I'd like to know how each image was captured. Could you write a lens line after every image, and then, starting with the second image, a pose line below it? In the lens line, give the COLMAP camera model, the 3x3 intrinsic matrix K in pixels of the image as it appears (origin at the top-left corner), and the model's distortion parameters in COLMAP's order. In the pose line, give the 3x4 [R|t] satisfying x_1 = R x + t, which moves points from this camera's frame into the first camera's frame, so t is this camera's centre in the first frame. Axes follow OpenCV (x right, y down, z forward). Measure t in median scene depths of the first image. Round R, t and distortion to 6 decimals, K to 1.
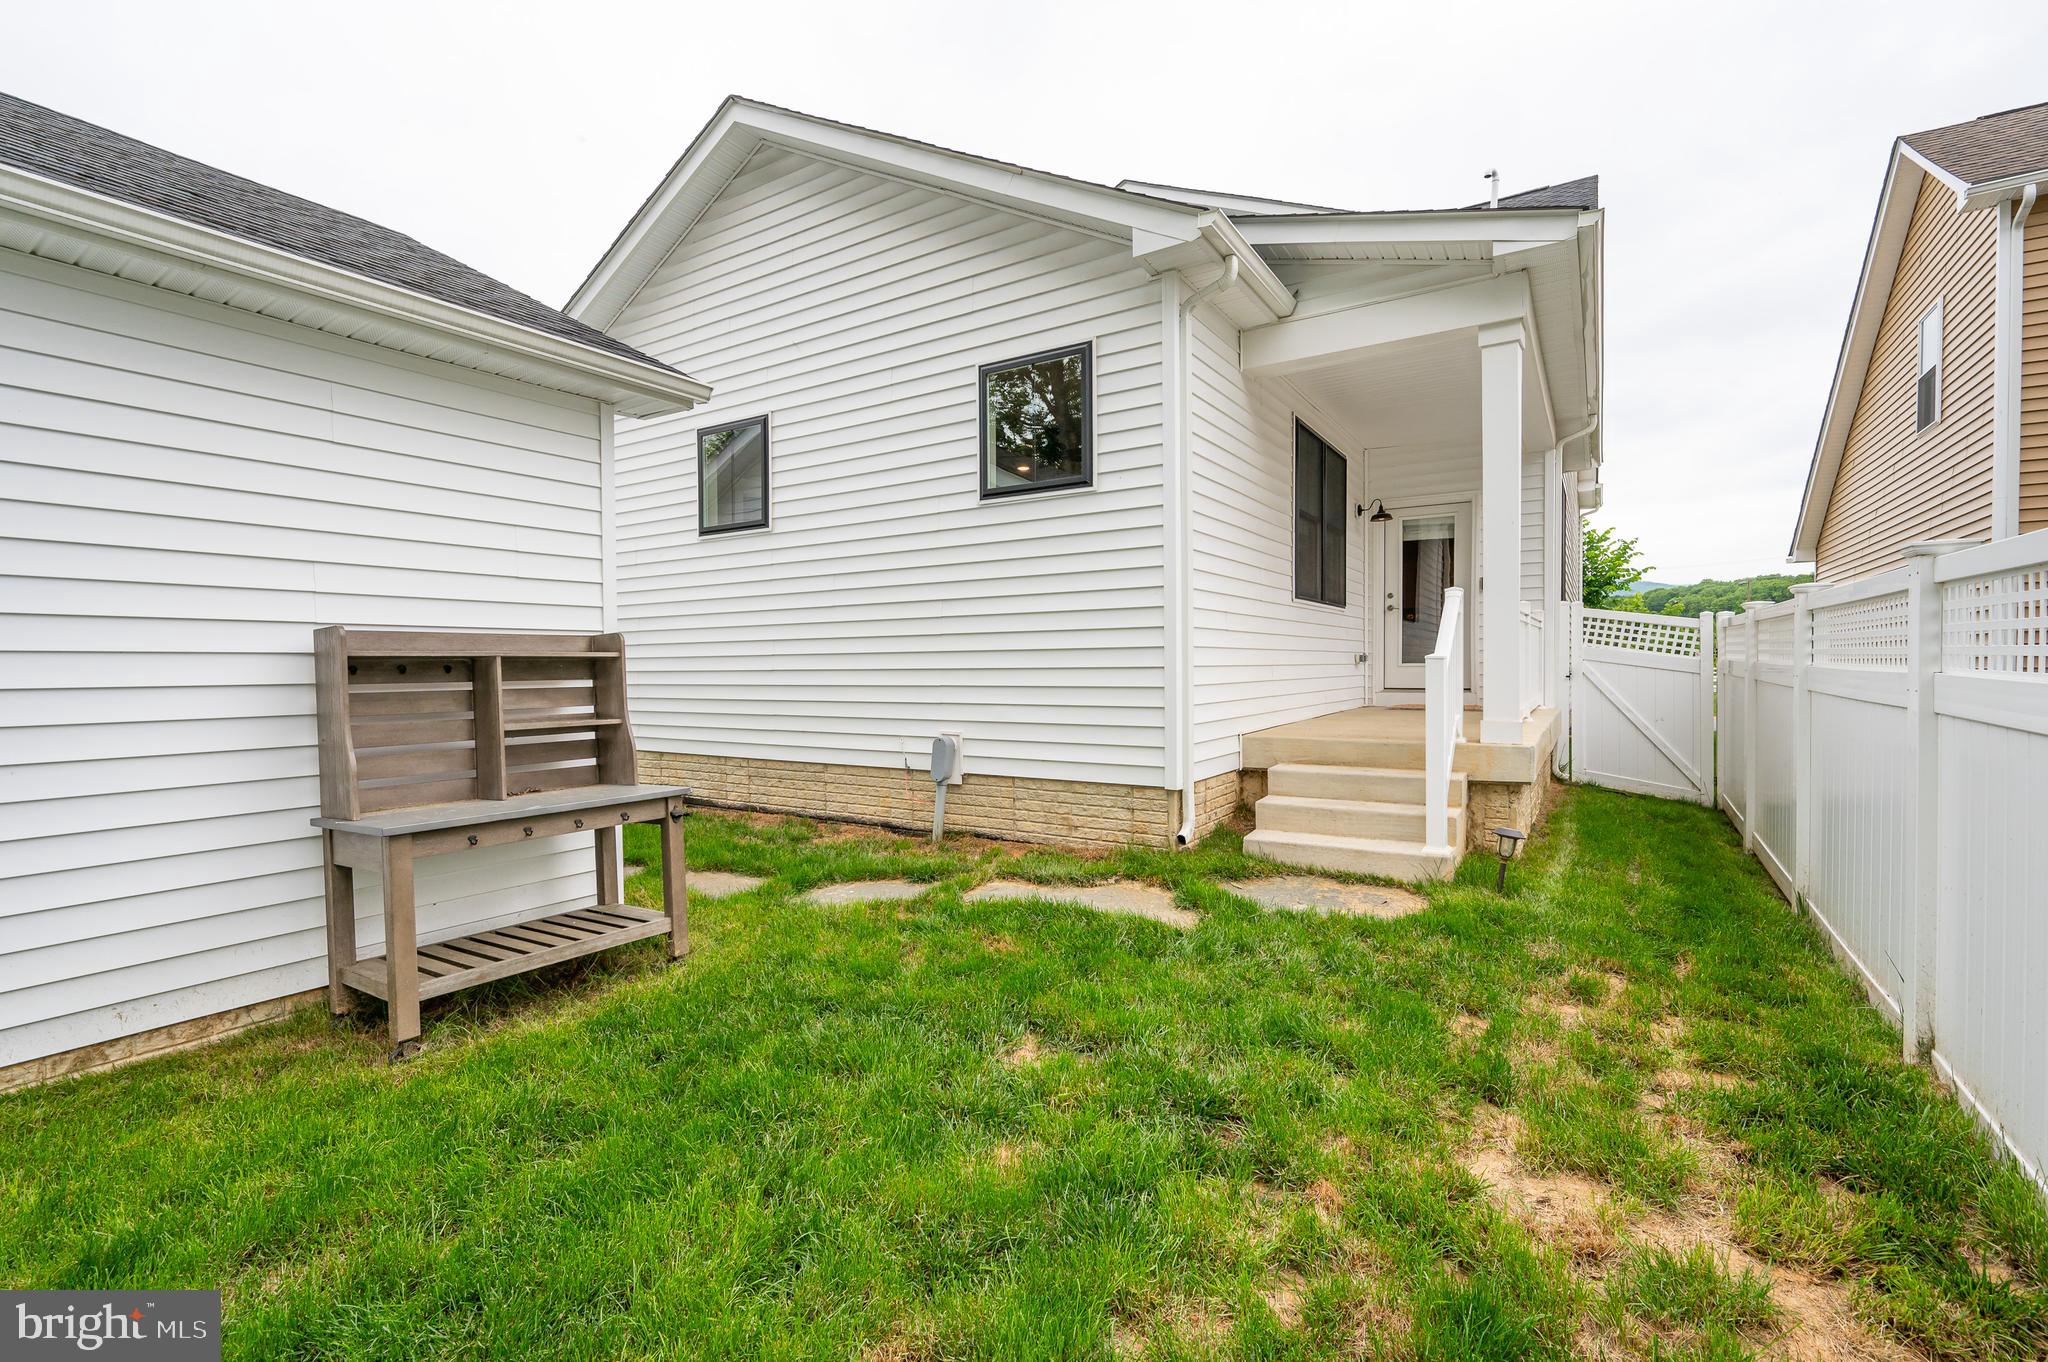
lens RADIAL K [[928.1, 0, 1036.7], [0, 928.1, 682.3], [0, 0, 1]] dist [0.000313, 0.000806]
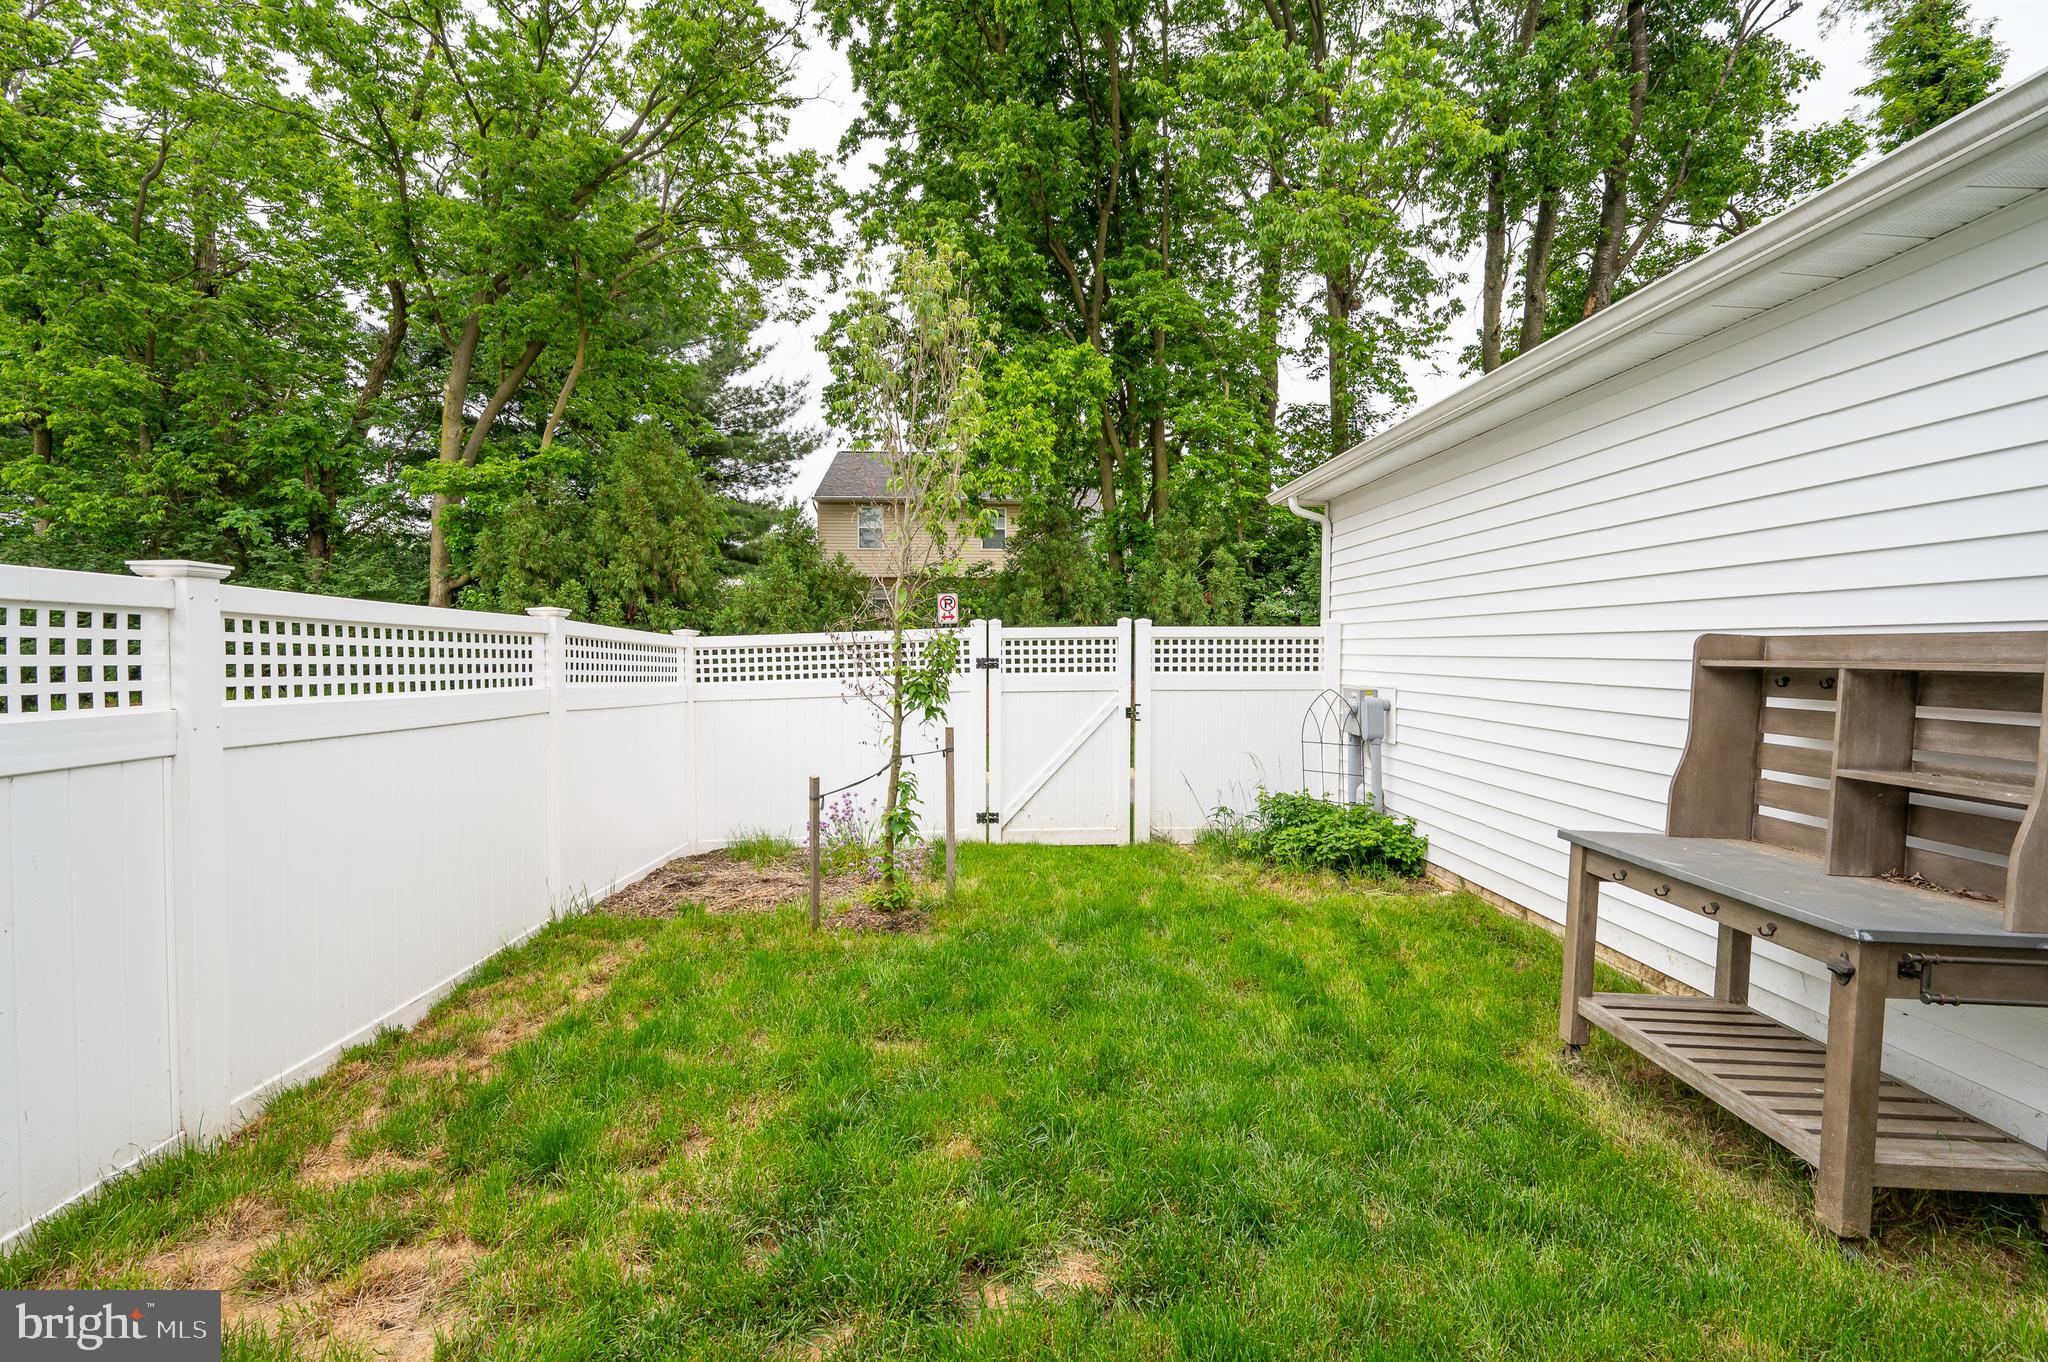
lens RADIAL K [[928.1, 0, 1036.7], [0, 928.1, 682.3], [0, 0, 1]] dist [0.000313, 0.000806]
pose [[-0.819782, 0.026372, -0.572068, 0.328911], [-0.003982, 0.998652, 0.051743, -0.054329], [0.572661, 0.044696, -0.818573, 1.294997]]
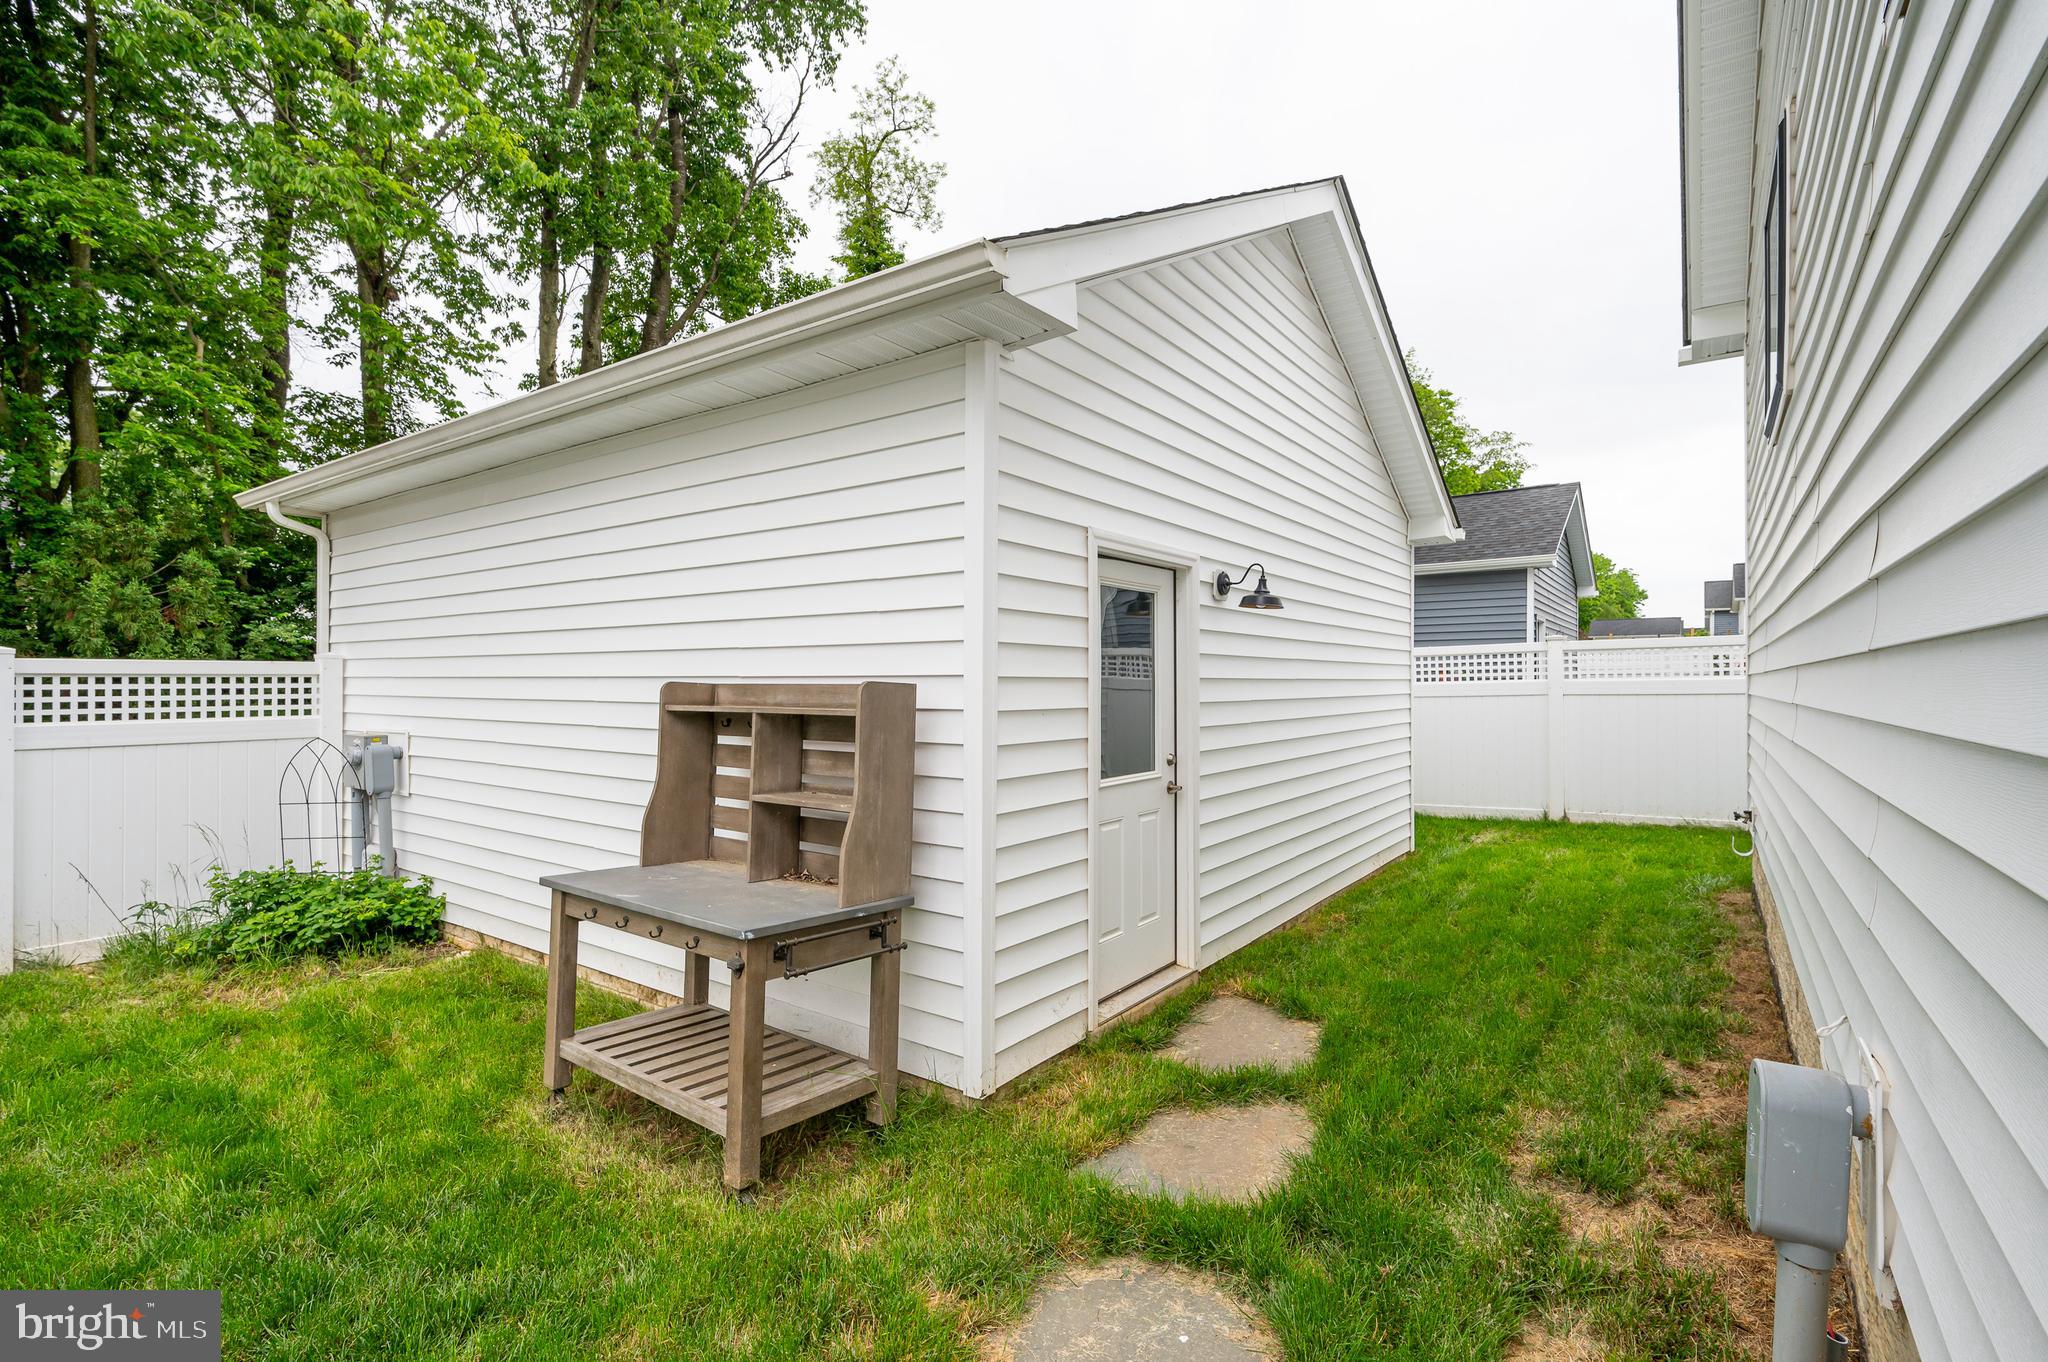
lens RADIAL K [[932.9, 0, 1017.5], [0, 932.9, 678.2], [0, 0, 1]] dist [0.002236, 0.000572]
pose [[-0.062645, 0.003952, -0.998028, 0.278460], [-0.015778, 0.999863, 0.004950, -0.071894], [0.997911, 0.016057, -0.062574, 1.370650]]
